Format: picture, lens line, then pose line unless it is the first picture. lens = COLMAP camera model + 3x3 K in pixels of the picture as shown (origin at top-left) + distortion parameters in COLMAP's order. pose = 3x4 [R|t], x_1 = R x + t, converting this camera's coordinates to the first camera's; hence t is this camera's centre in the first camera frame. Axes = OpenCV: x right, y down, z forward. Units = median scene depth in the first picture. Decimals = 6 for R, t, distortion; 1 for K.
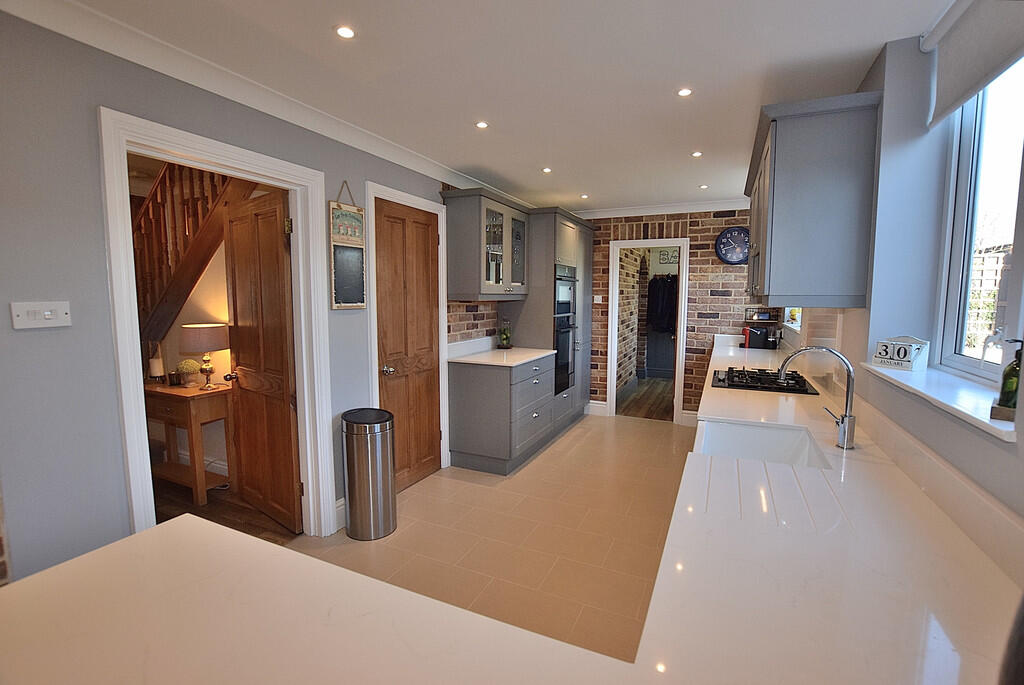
lens RADIAL K [[454.7, 0, 512.0], [0, 454.7, 342.5], [0, 0, 1]] dist [-0.035737, 0.000266]
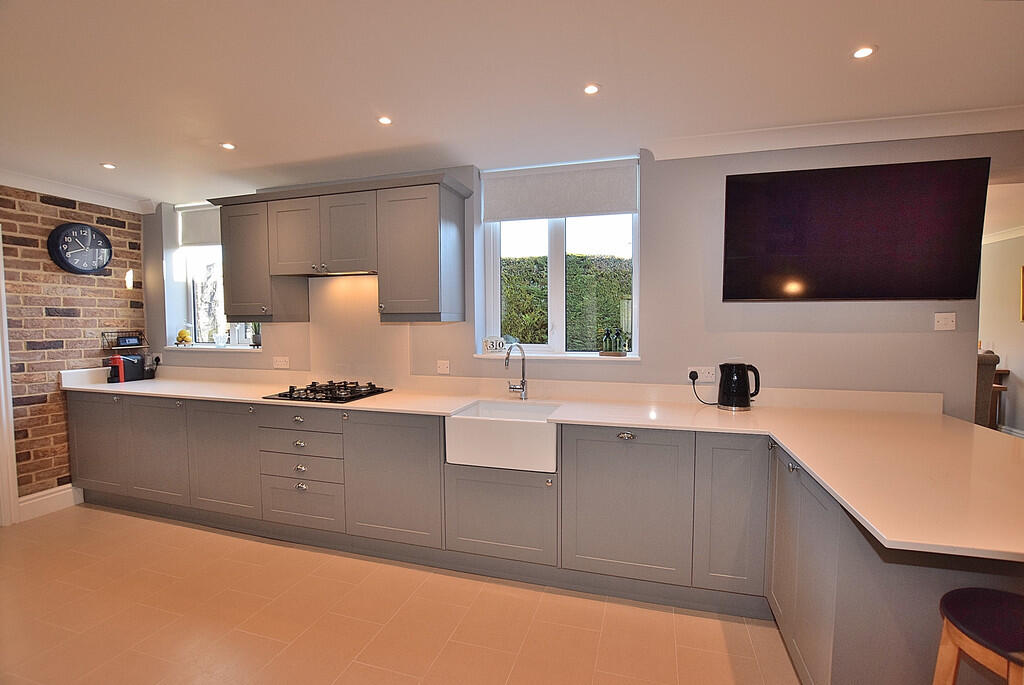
lens RADIAL K [[451.6, 0, 512.0], [0, 451.6, 342.5], [0, 0, 1]] dist [-0.024720, 0.000171]
pose [[-0.148877, -0.049482, 0.987617, -0.324707], [0.103783, 0.992449, 0.065369, -0.034240], [-0.983394, 0.112230, -0.142618, 0.407241]]
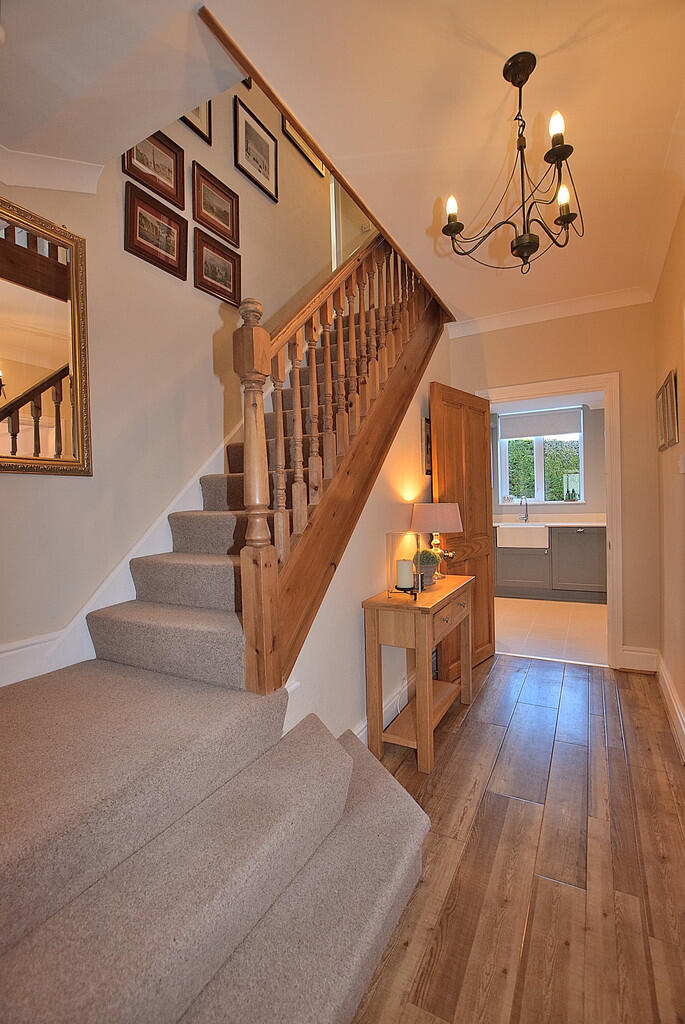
lens RADIAL K [[451.6, 0, 342.5], [0, 451.6, 512.0], [0, 0, 1]] dist [-0.024720, 0.000171]
pose [[0.067218, -0.022059, 0.997494, -1.019753], [0.125258, 0.992032, 0.013498, -0.030454], [-0.989845, 0.124037, 0.069445, 0.728005]]
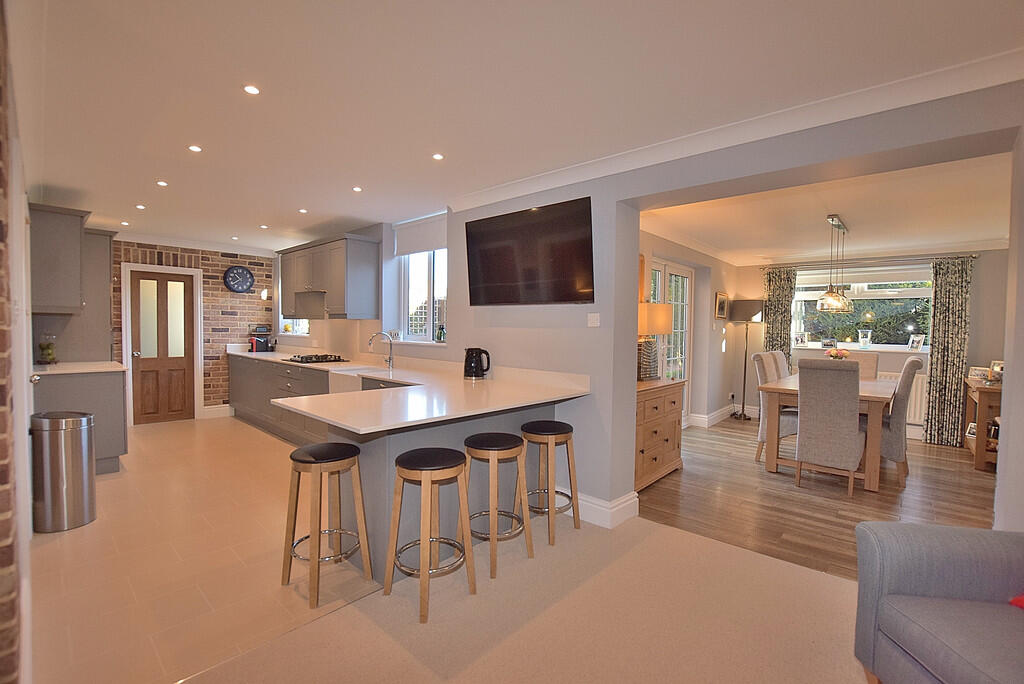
lens RADIAL K [[451.6, 0, 512.0], [0, 451.6, 342.0], [0, 0, 1]] dist [-0.024720, 0.000171]
pose [[0.296426, -0.029455, 0.954602, -0.560363], [0.084140, 0.996443, 0.004619, 0.040625], [-0.951342, 0.078951, 0.297850, -0.192161]]
